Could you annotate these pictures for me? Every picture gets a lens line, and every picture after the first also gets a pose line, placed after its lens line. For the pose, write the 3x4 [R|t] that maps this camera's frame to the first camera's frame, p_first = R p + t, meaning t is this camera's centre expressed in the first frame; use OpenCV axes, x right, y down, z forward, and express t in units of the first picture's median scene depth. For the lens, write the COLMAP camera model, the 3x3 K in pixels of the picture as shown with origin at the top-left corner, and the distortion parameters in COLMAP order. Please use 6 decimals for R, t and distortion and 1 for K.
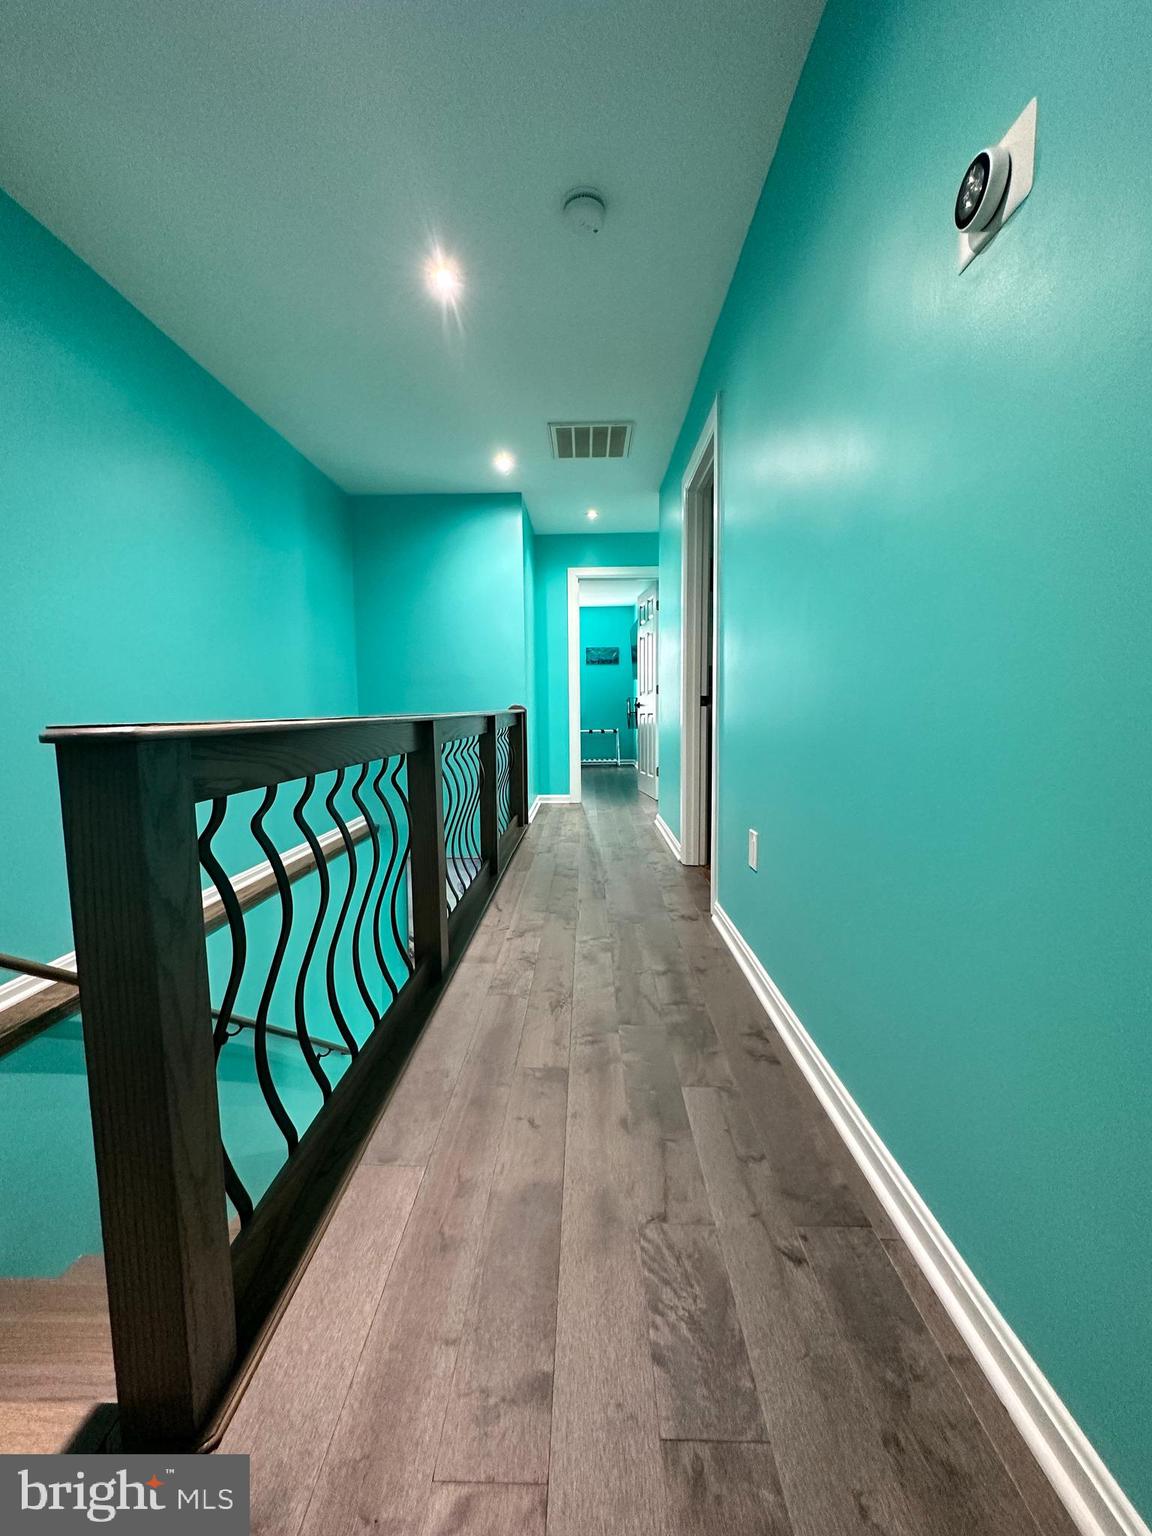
lens RADIAL K [[613.0, 0, 576.0], [0, 613.0, 768.0], [0, 0, 1]] dist [-0.001004, 0.000465]
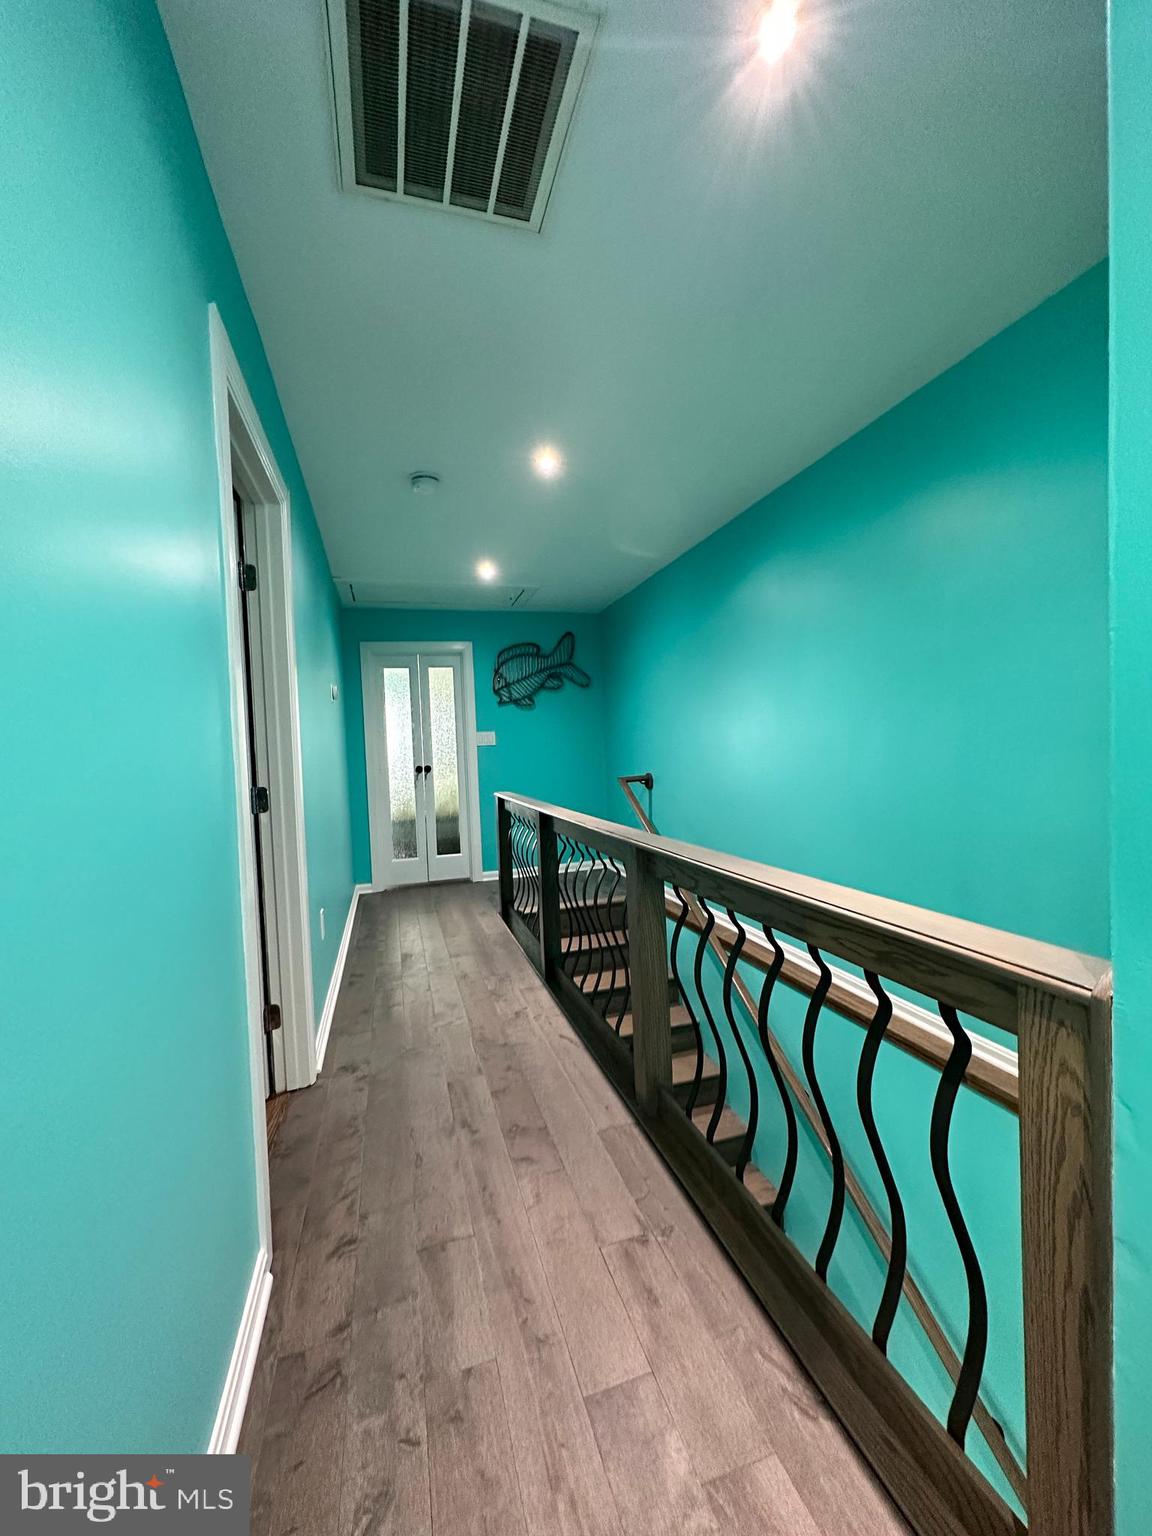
lens RADIAL K [[613.0, 0, 576.0], [0, 613.0, 768.0], [0, 0, 1]] dist [-0.001004, 0.000465]
pose [[-0.950866, 0.057054, -0.304302, 0.116977], [0.019936, 0.992117, 0.123719, -0.291431], [0.308962, 0.111574, -0.944507, 1.915108]]
